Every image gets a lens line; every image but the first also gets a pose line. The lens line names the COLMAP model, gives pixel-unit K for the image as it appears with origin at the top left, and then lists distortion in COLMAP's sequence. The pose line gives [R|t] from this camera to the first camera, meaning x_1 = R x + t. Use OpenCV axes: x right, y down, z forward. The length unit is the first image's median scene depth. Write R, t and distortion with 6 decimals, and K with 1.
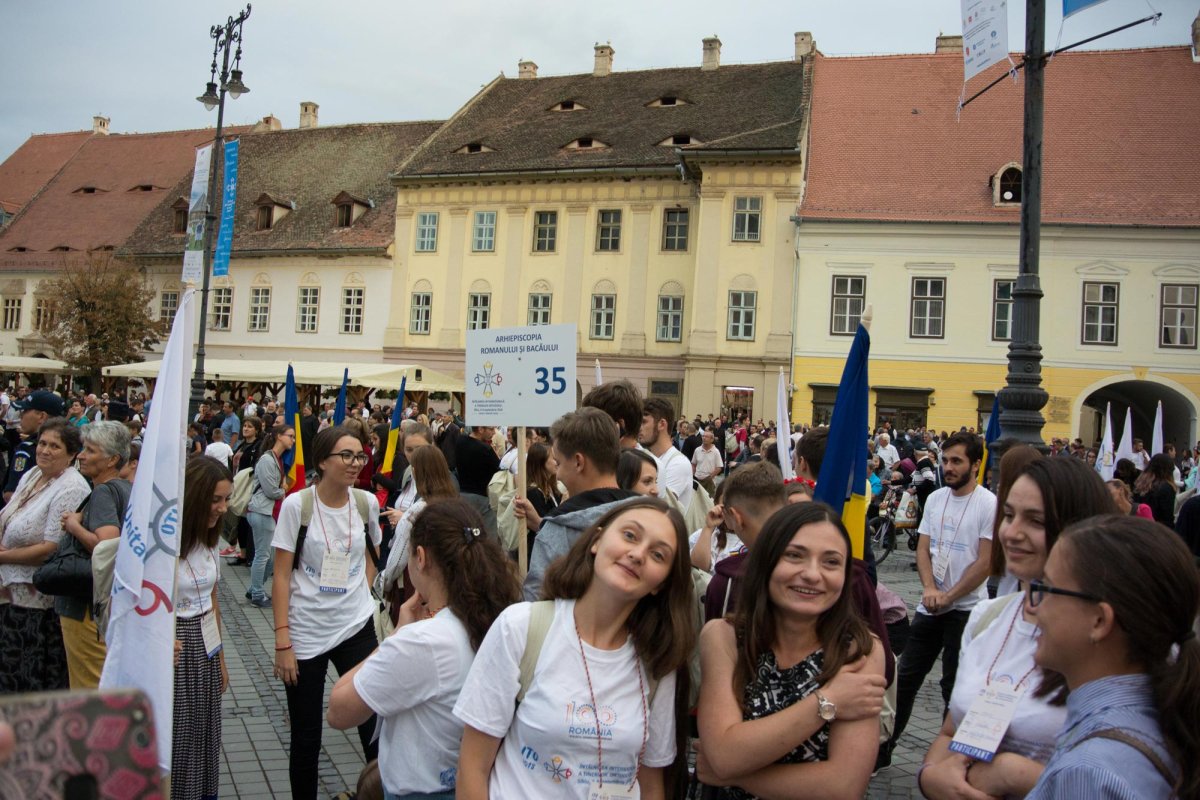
lens RADIAL K [[1011.3, 0, 601.4], [0, 1011.3, 402.7], [0, 0, 1]] dist [-0.132097, 0.061943]
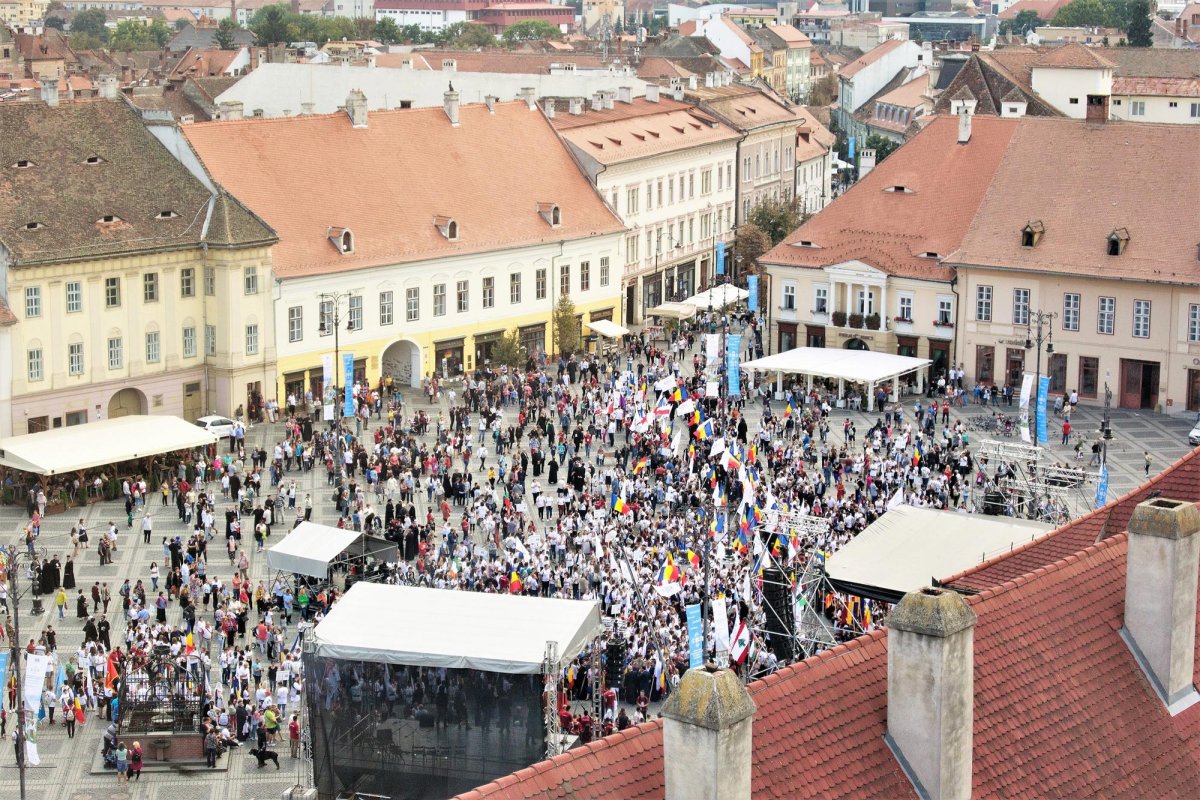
lens RADIAL K [[2359.5, 0, 600.1], [0, 2359.5, 396.9], [0, 0, 1]] dist [-0.012042, 0.000000]
pose [[0.328189, -0.222754, 0.917972, -2.759687], [-0.003519, 0.971503, 0.237002, -0.777639], [-0.944605, -0.081012, 0.318053, -0.655258]]
